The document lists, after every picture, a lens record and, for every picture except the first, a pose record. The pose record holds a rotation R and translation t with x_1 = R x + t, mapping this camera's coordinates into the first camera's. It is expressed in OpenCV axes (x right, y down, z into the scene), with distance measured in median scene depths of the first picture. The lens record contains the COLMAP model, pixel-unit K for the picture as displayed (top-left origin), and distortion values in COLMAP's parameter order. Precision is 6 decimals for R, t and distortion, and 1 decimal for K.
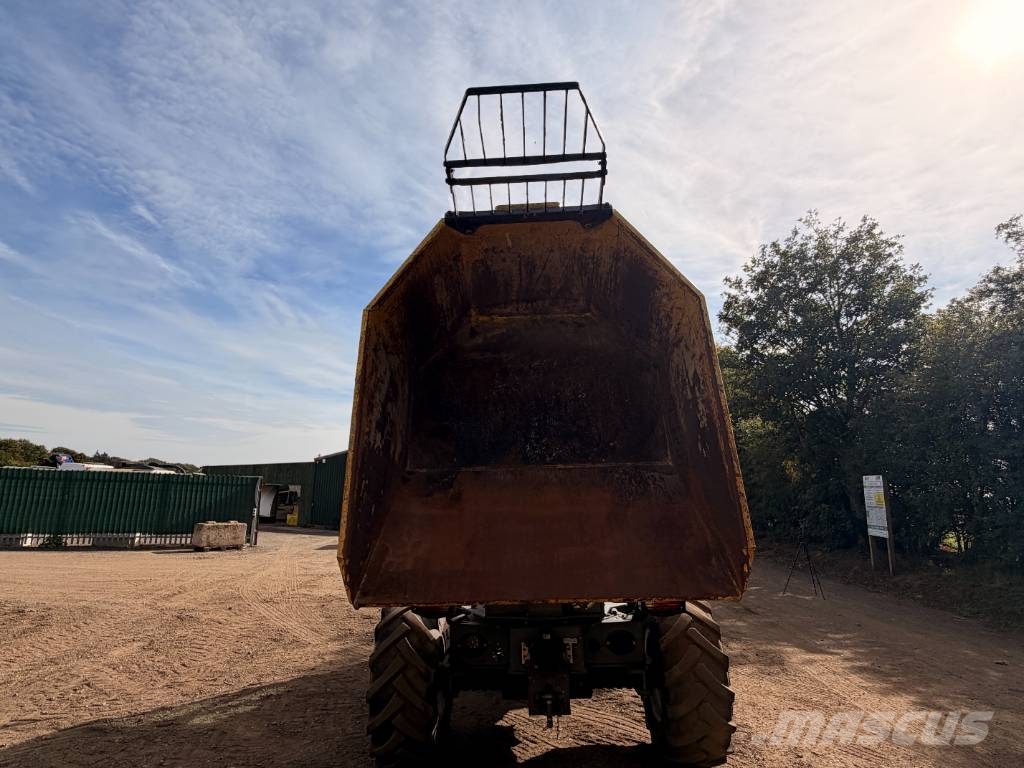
lens RADIAL K [[549.2, 0, 505.8], [0, 549.2, 382.7], [0, 0, 1]] dist [0.001977, -0.001867]
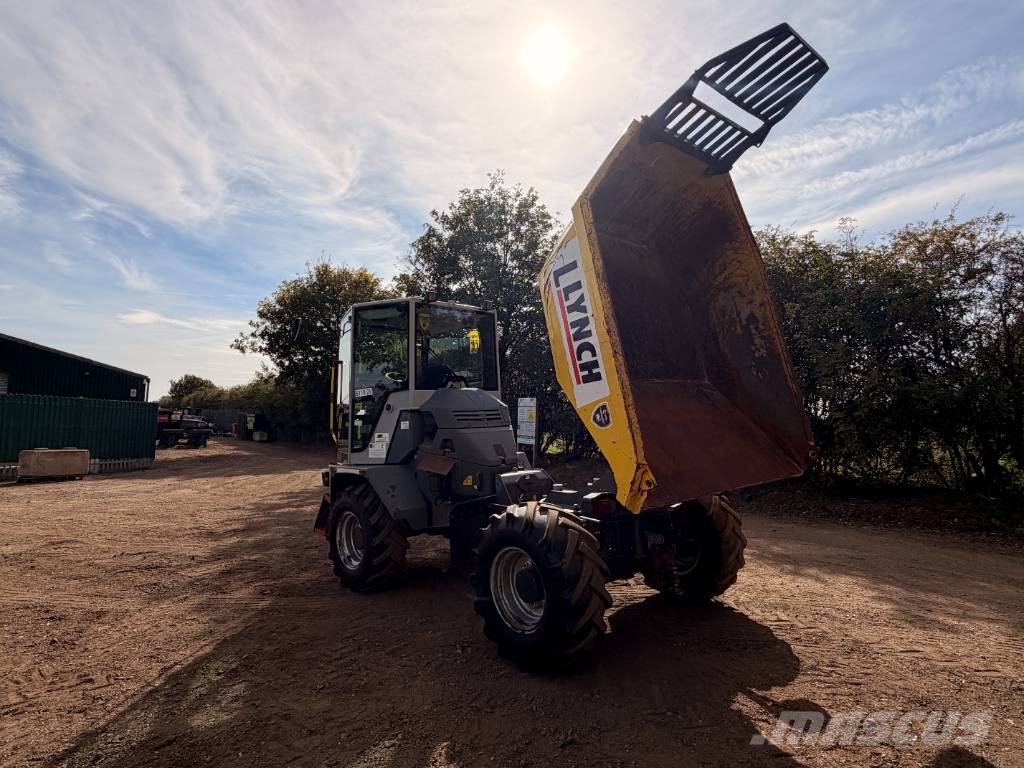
lens RADIAL K [[549.2, 0, 505.8], [0, 549.2, 382.7], [0, 0, 1]] dist [0.001977, -0.001867]
pose [[0.735845, 0.042060, 0.675843, -0.201718], [-0.139107, 0.986171, 0.090084, 0.021906], [-0.662708, -0.160302, 0.731520, 0.084739]]
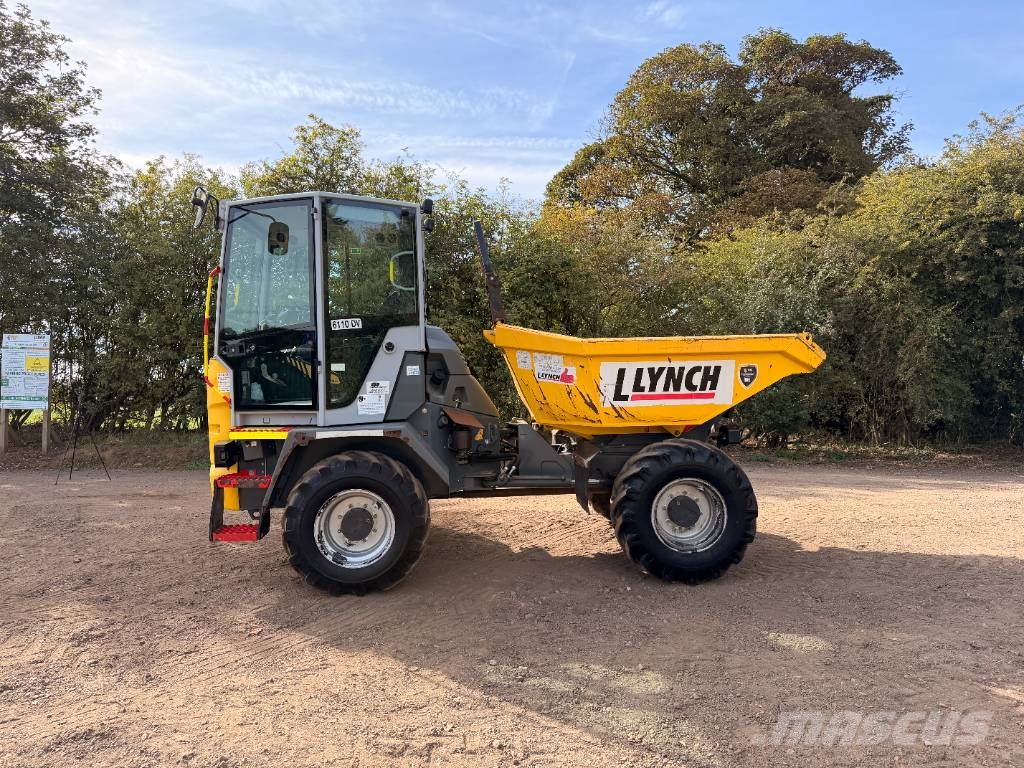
lens RADIAL K [[705.1, 0, 509.2], [0, 705.1, 384.1], [0, 0, 1]] dist [0.109067, -0.168403]
pose [[-0.093130, -0.015510, 0.995533, -0.347082], [-0.212671, 0.977113, -0.004672, 0.080703], [-0.972676, -0.212157, -0.094297, 0.336380]]
